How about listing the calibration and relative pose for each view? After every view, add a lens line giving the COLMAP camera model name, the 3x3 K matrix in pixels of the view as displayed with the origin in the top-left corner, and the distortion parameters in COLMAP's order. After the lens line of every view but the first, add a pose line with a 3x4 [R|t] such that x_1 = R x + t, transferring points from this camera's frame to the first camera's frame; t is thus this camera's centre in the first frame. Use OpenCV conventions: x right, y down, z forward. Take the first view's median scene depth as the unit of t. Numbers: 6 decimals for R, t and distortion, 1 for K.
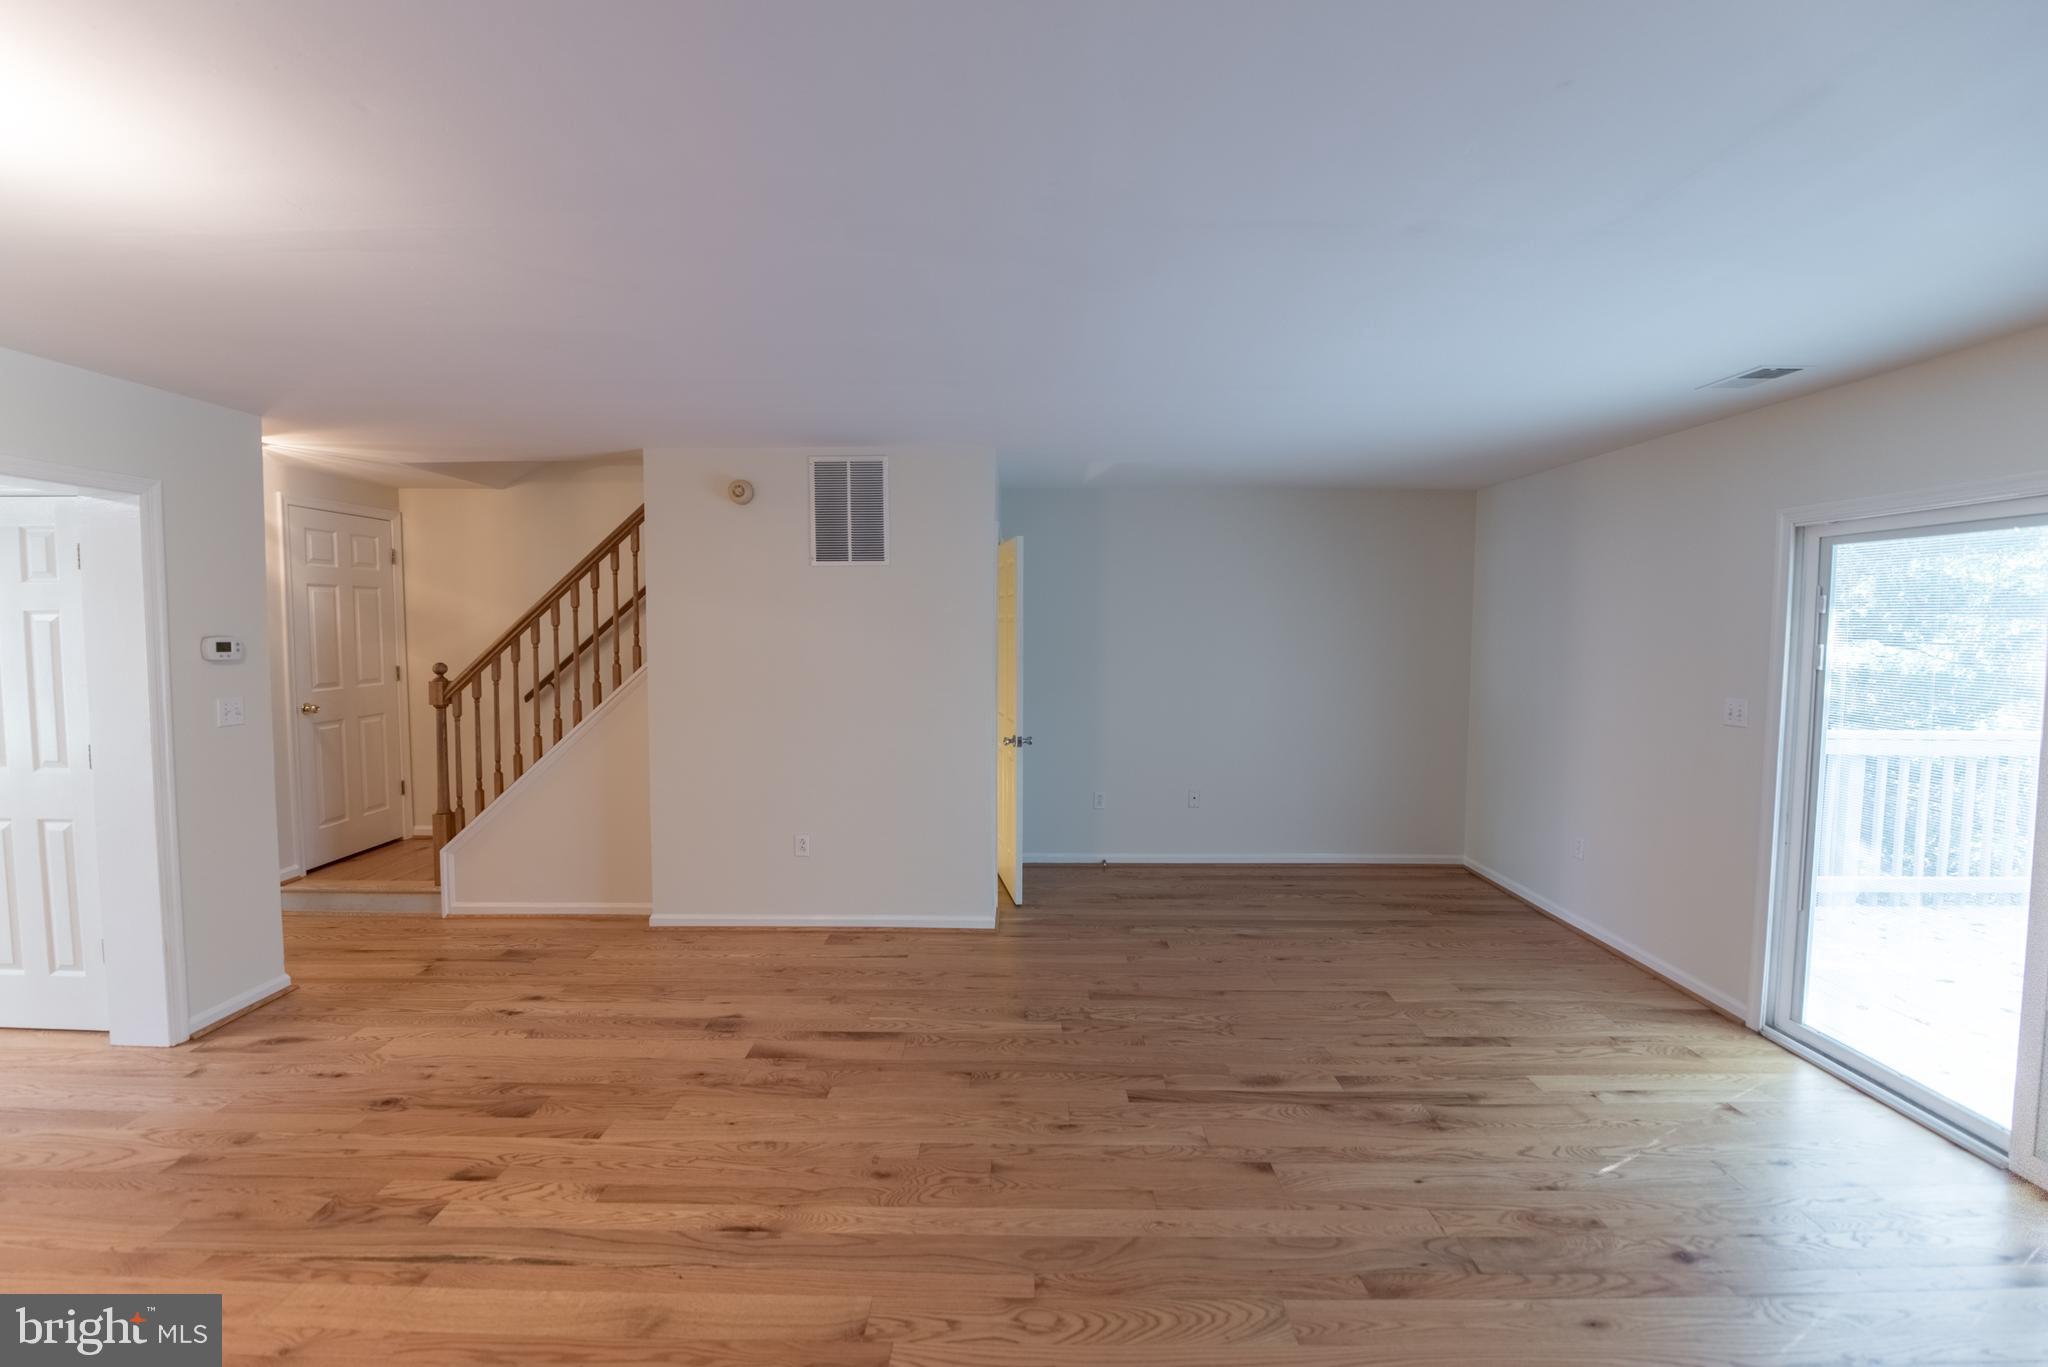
lens RADIAL K [[818.7, 0, 1024.9], [0, 818.7, 677.4], [0, 0, 1]] dist [-0.001702, -0.000461]
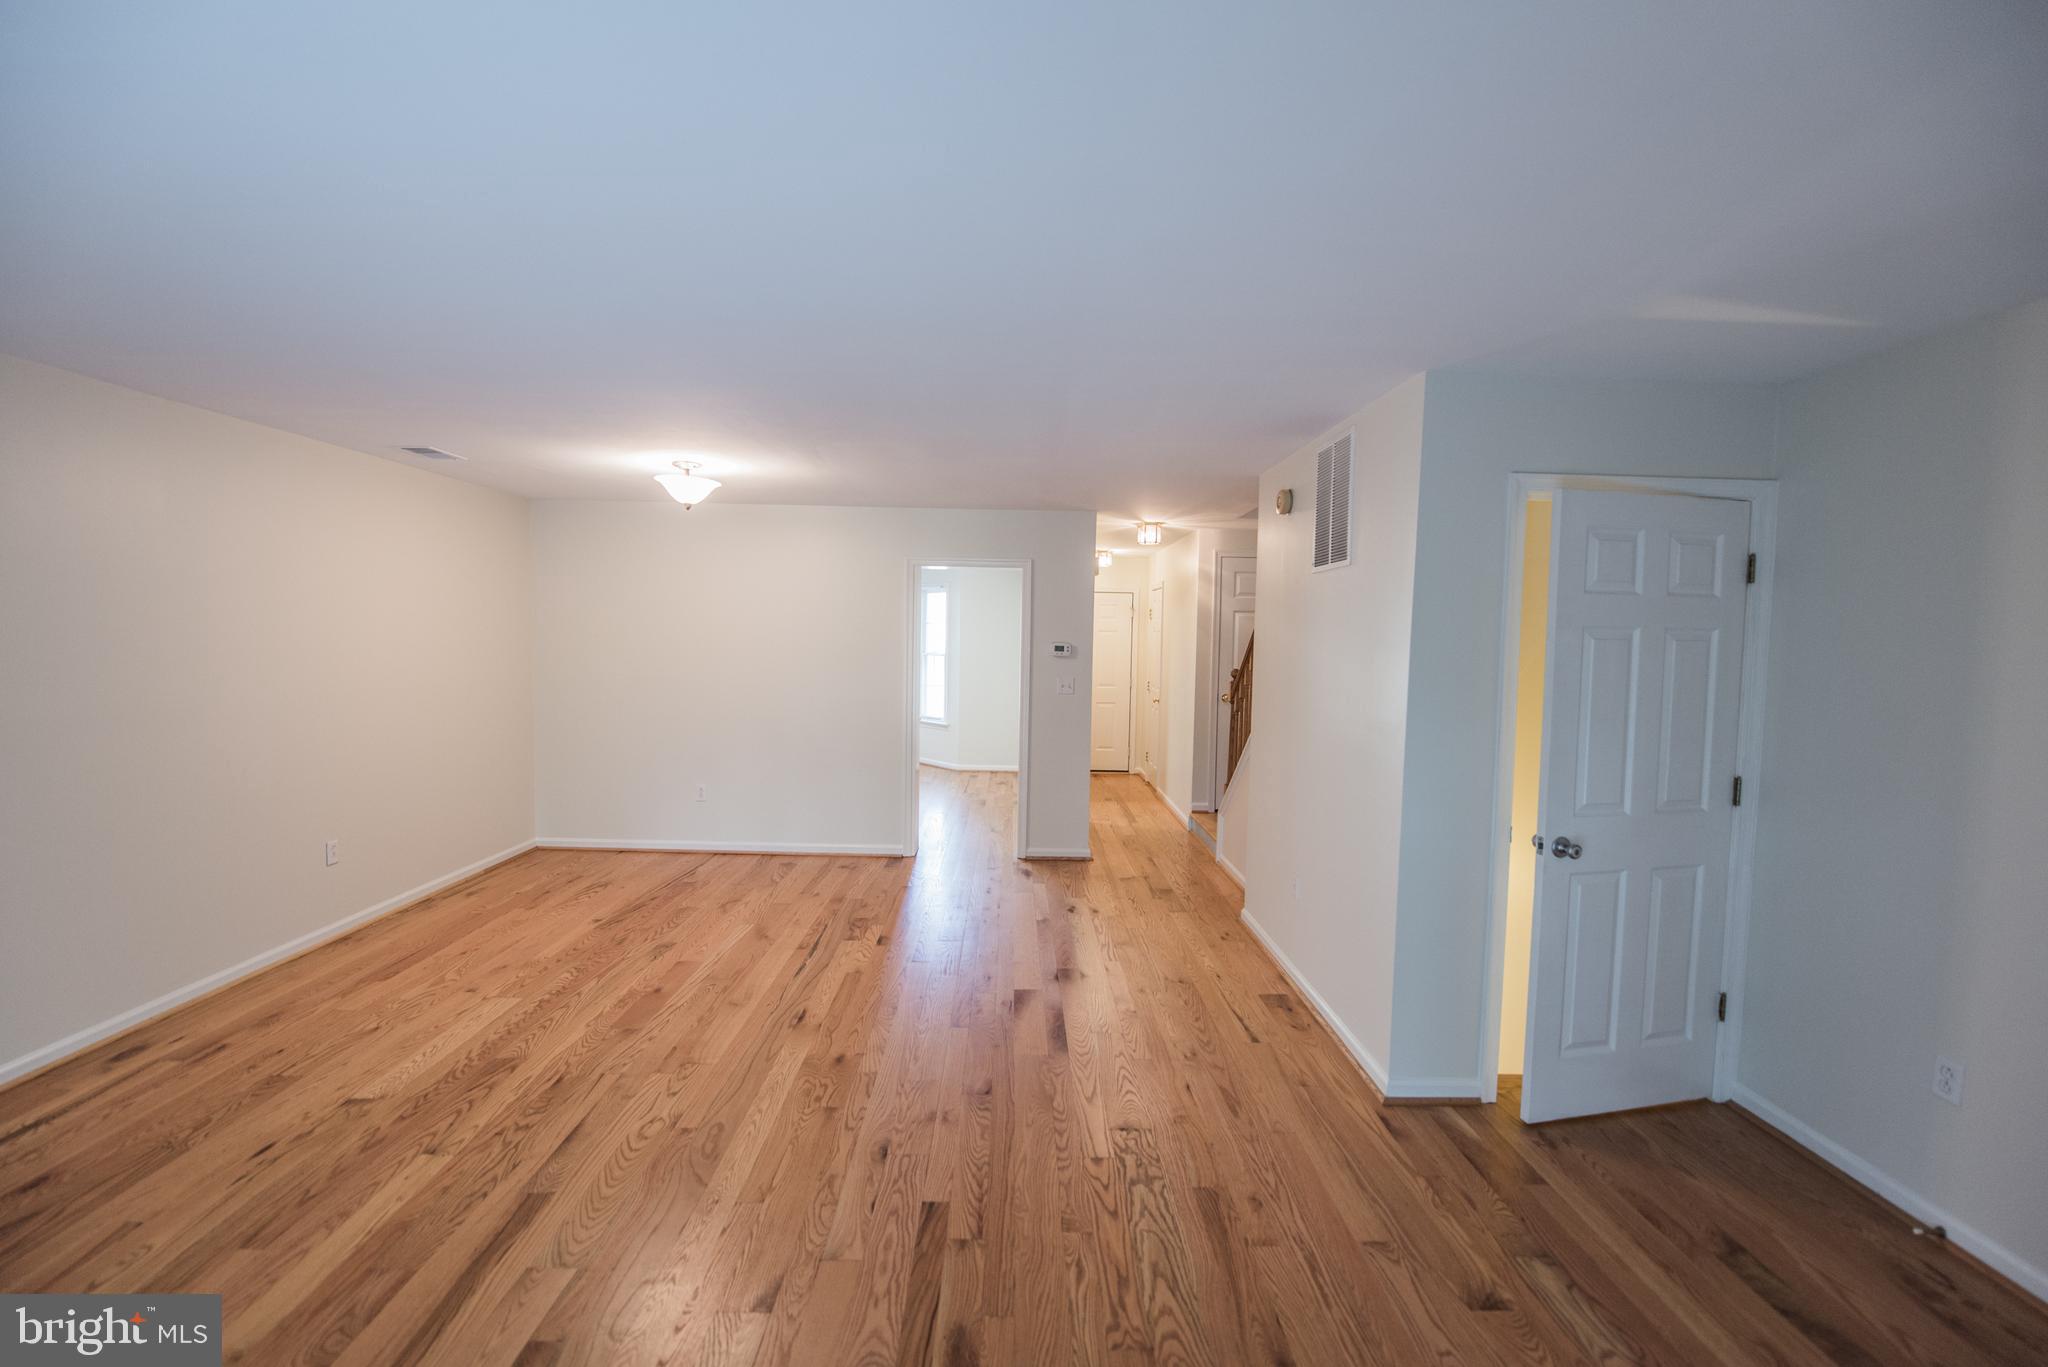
lens RADIAL K [[818.7, 0, 1024.9], [0, 818.7, 677.4], [0, 0, 1]] dist [-0.001702, -0.000461]
pose [[0.029284, 0.048978, -0.998370, 0.796436], [-0.076762, 0.995959, 0.046609, -0.052635], [0.996619, 0.075272, 0.032925, 0.878589]]
